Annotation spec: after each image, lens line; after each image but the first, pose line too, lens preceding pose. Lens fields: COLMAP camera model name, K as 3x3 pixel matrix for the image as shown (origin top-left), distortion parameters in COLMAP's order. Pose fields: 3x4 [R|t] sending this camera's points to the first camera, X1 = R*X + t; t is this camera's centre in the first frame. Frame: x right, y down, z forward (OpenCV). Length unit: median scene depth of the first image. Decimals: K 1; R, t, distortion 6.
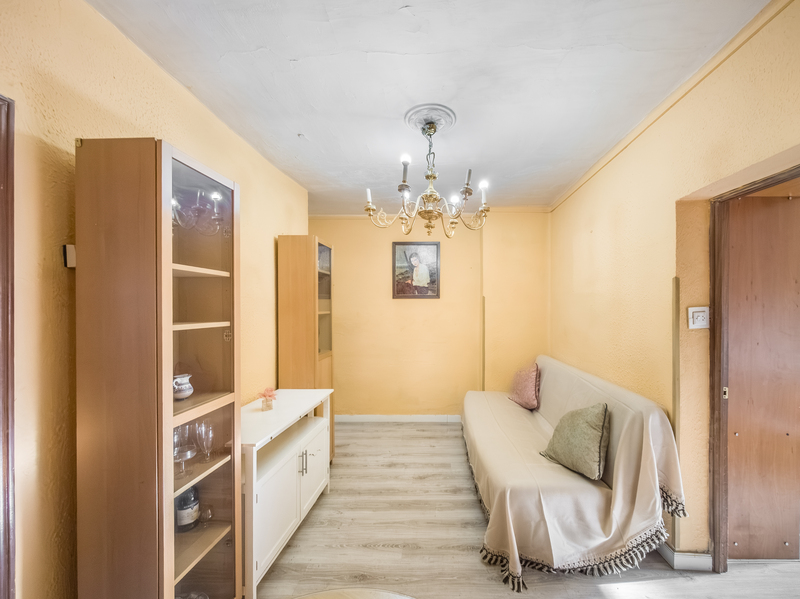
lens RADIAL K [[301.6, 0, 440.8], [0, 301.6, 308.6], [0, 0, 1]] dist [0.000153, -0.000100]
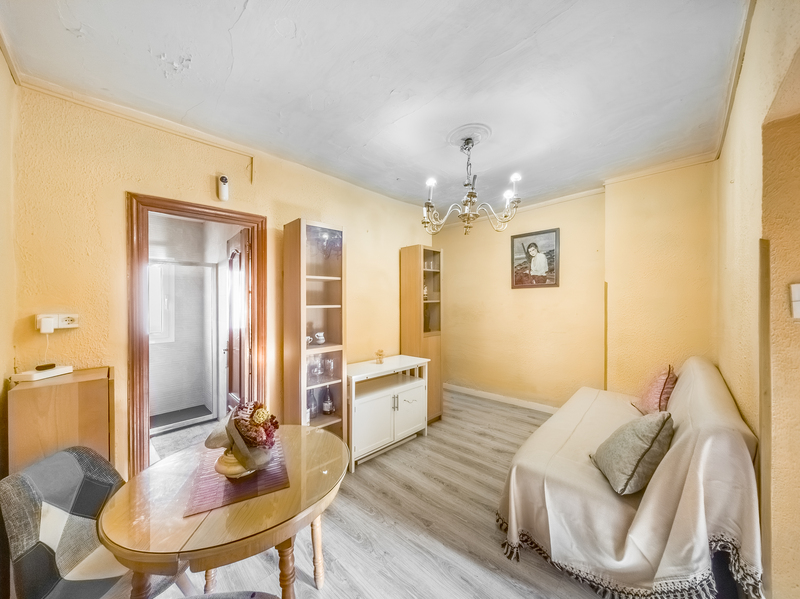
lens RADIAL K [[279.3, 0, 400.0], [0, 279.3, 299.5], [0, 0, 1]] dist [0.001001, 0.000315]
pose [[0.740847, -0.012740, -0.671553, 0.434434], [0.009785, 0.999919, -0.008175, 0.017537], [0.671602, -0.000515, 0.740912, 0.004913]]
